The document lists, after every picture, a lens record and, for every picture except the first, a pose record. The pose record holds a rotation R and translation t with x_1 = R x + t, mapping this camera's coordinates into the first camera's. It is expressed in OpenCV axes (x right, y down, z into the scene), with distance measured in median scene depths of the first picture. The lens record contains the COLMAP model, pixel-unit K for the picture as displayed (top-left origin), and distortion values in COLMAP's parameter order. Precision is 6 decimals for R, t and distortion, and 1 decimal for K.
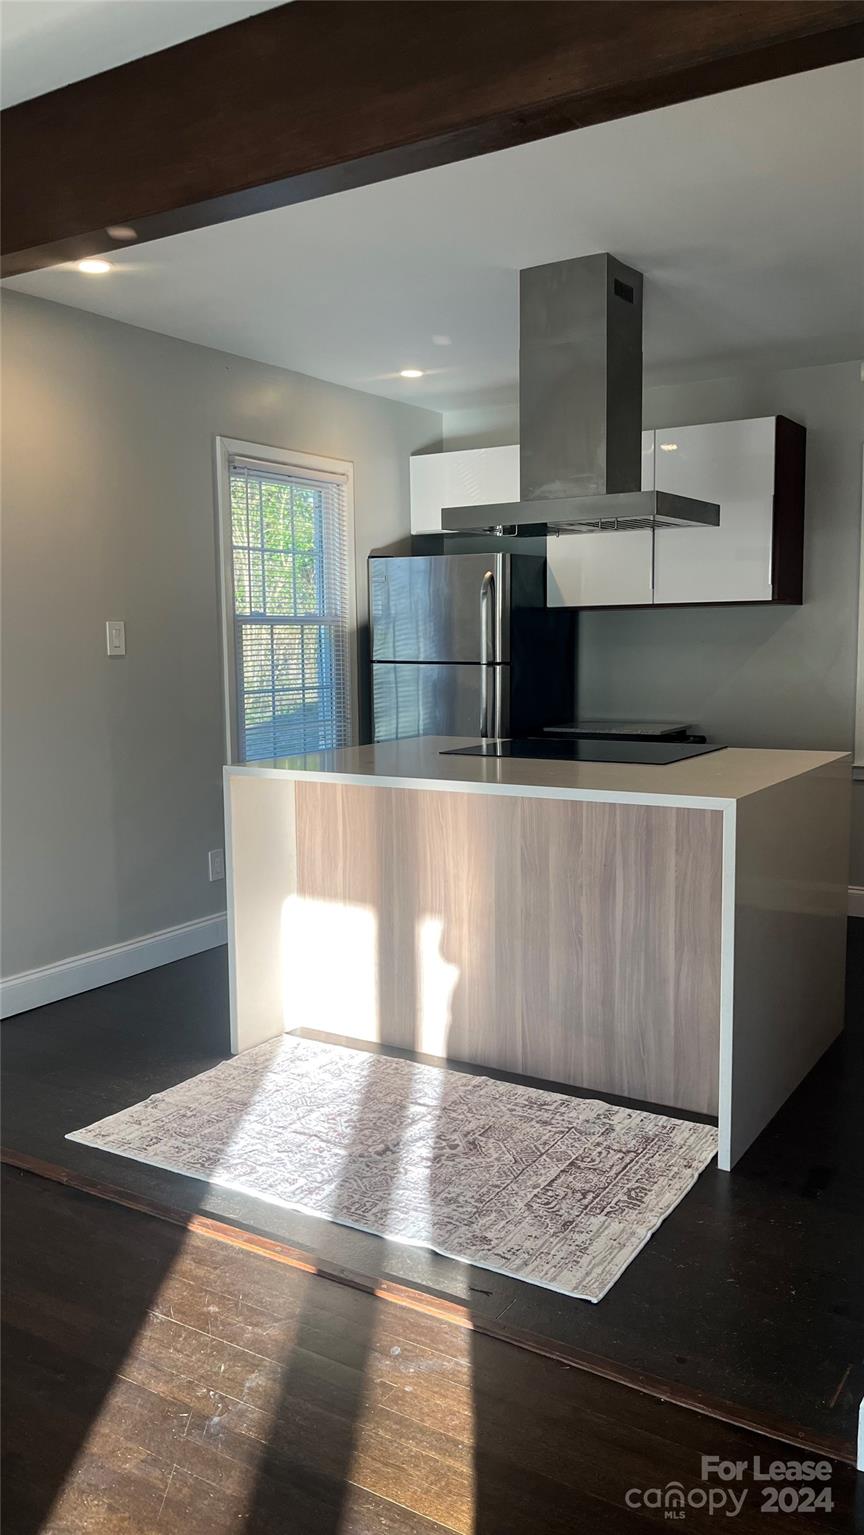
lens RADIAL K [[1174.7, 0, 433.2], [0, 1174.7, 764.5], [0, 0, 1]] dist [0.050181, 0.007089]
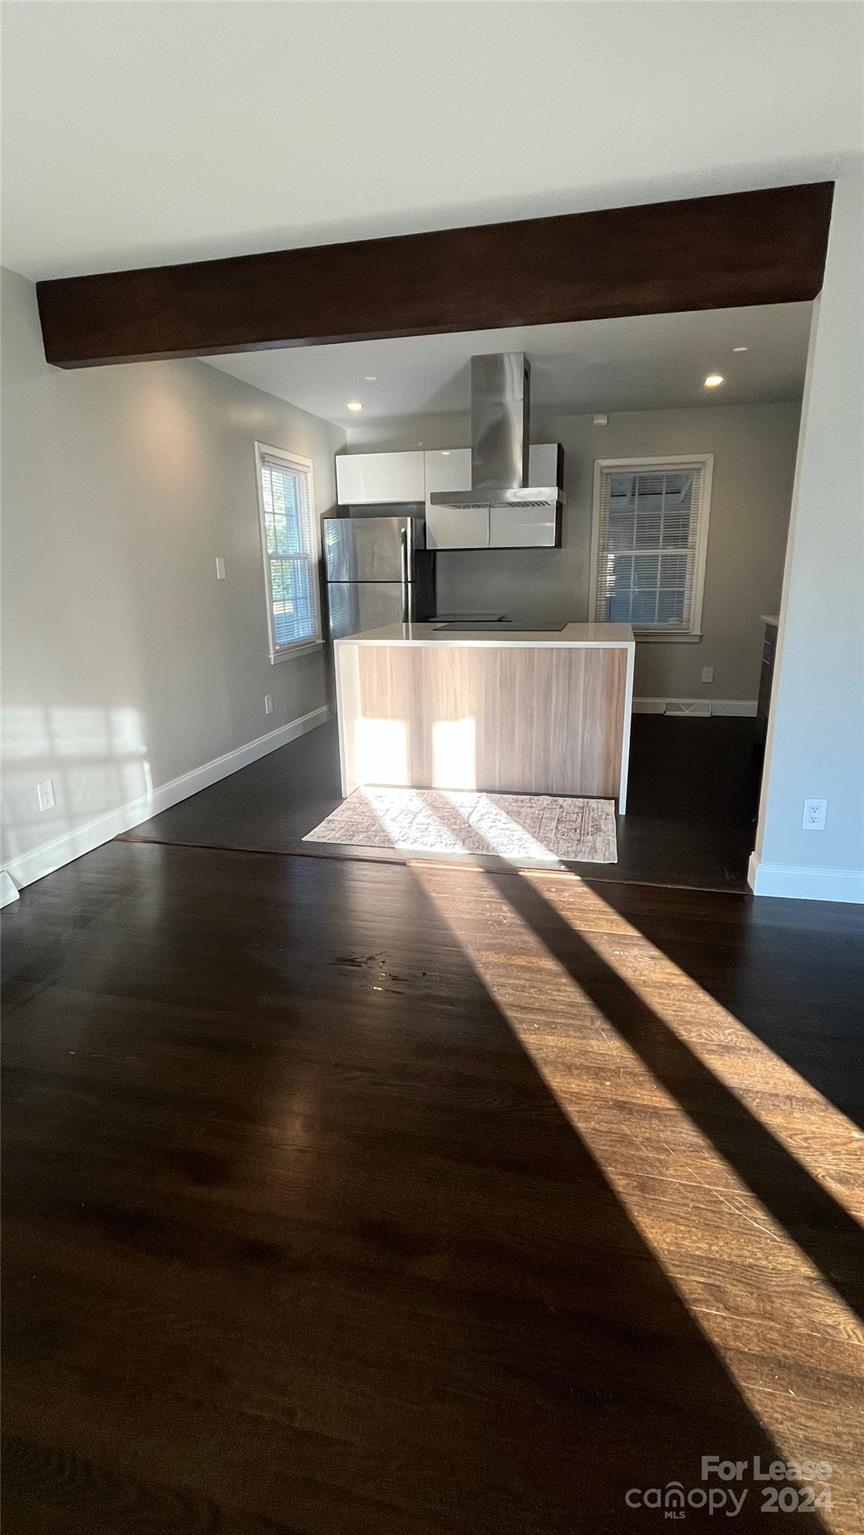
lens RADIAL K [[728.1, 0, 433.1], [0, 728.1, 764.4], [0, 0, 1]] dist [0.002359, 0.001383]
pose [[0.950202, -0.086966, 0.299254, -0.418866], [0.040403, 0.986546, 0.158410, 0.020100], [-0.309004, -0.138431, 0.940932, -0.127867]]
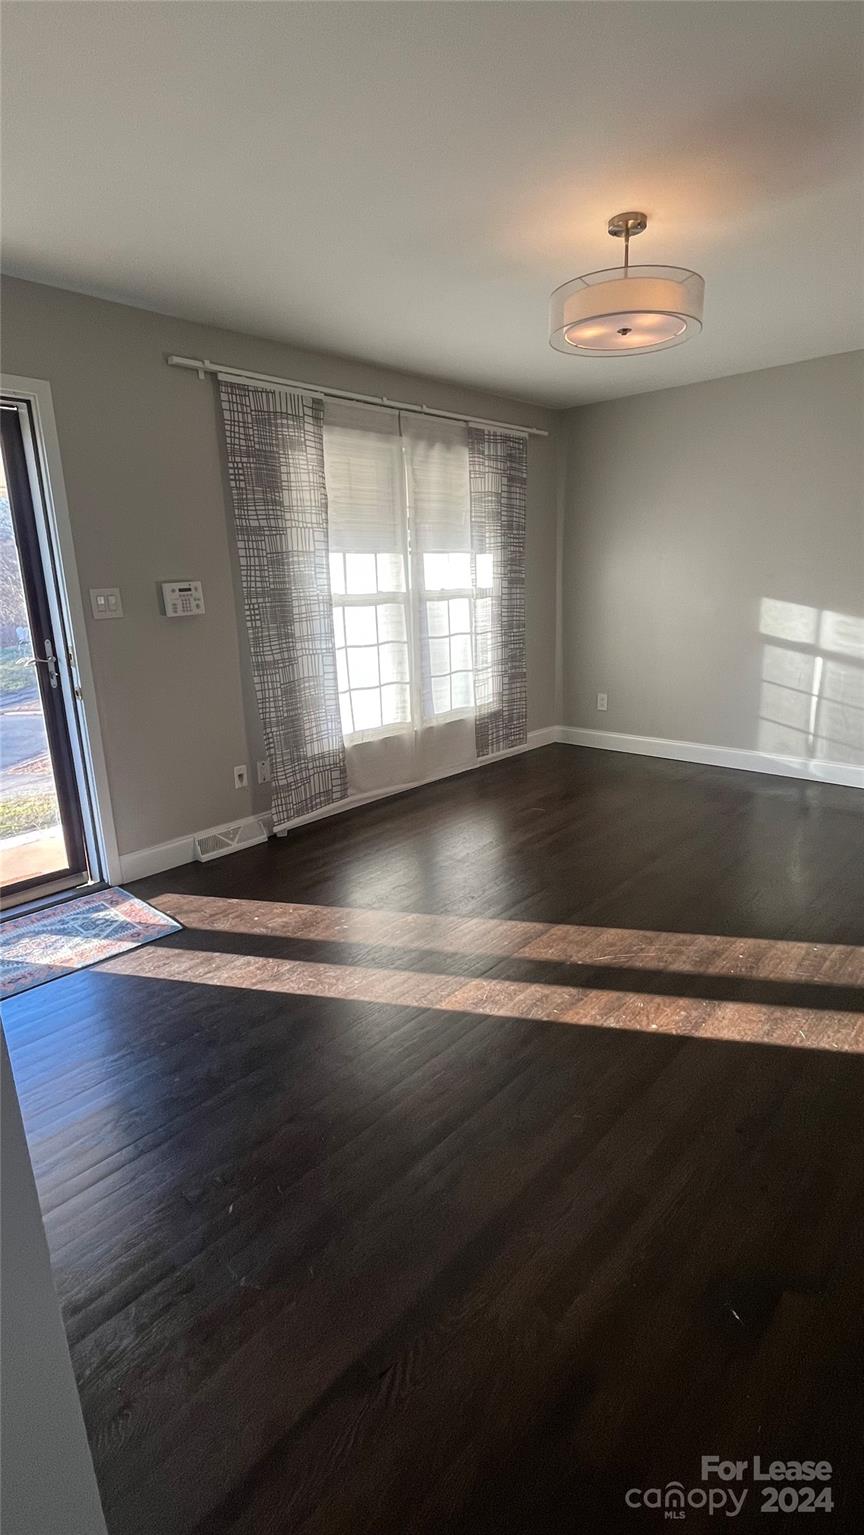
lens RADIAL K [[728.1, 0, 427.5], [0, 728.1, 766.6], [0, 0, 1]] dist [0.002359, 0.001383]
pose [[-0.182093, 0.269737, -0.945560, 0.597807], [-0.081128, 0.954237, 0.287835, -0.024988], [0.979929, 0.129124, -0.151877, 0.099200]]
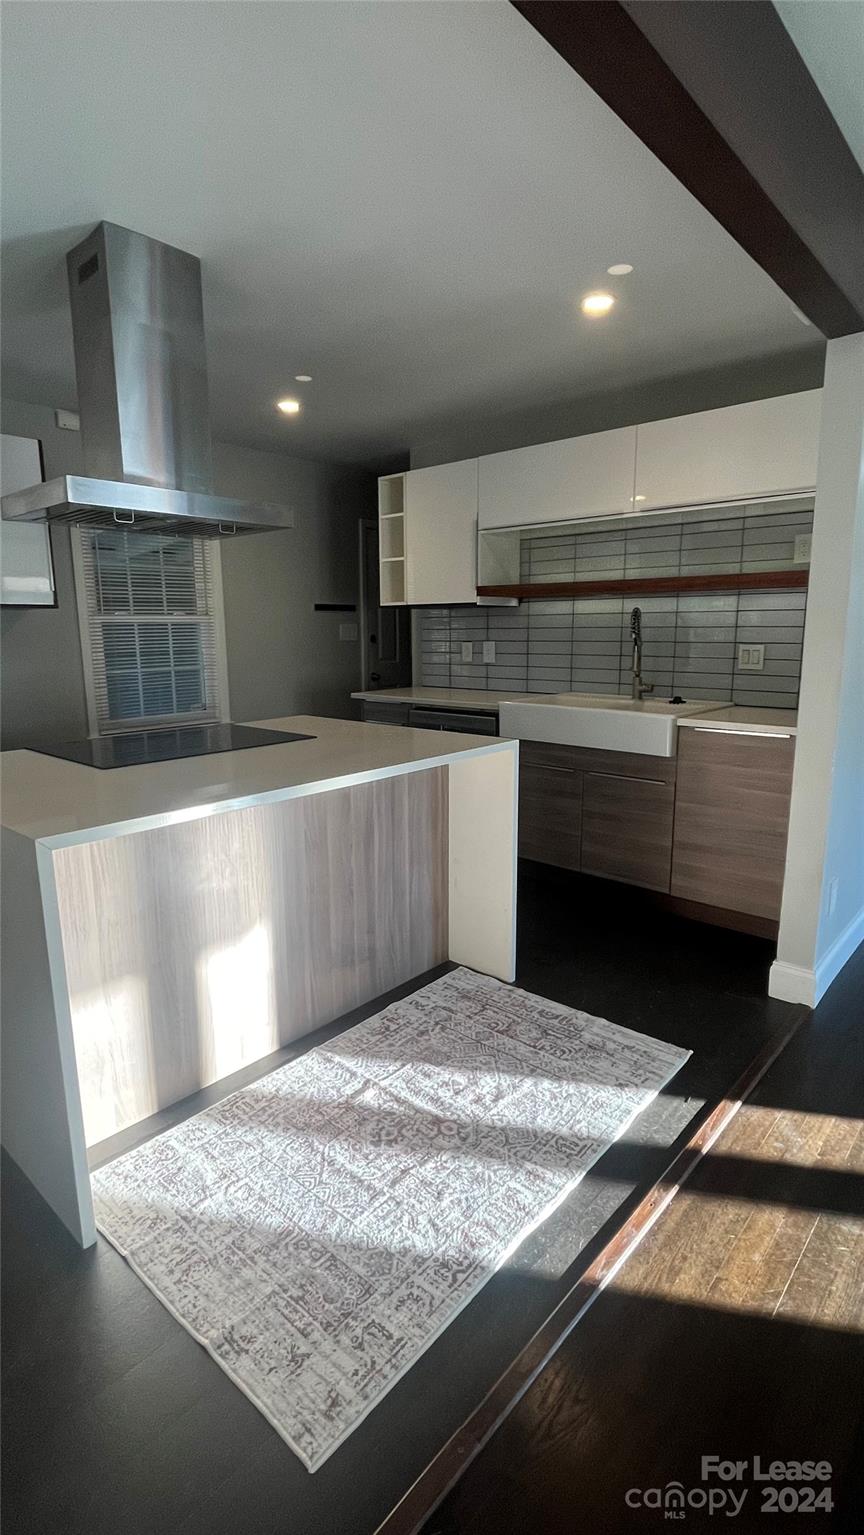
lens RADIAL K [[728.1, 0, 421.1], [0, 728.1, 767.0], [0, 0, 1]] dist [0.002359, 0.001383]
pose [[0.170421, -0.174985, 0.969710, -0.557816], [0.116075, 0.980819, 0.156590, -0.080466], [-0.978511, 0.085872, 0.187464, 0.794001]]
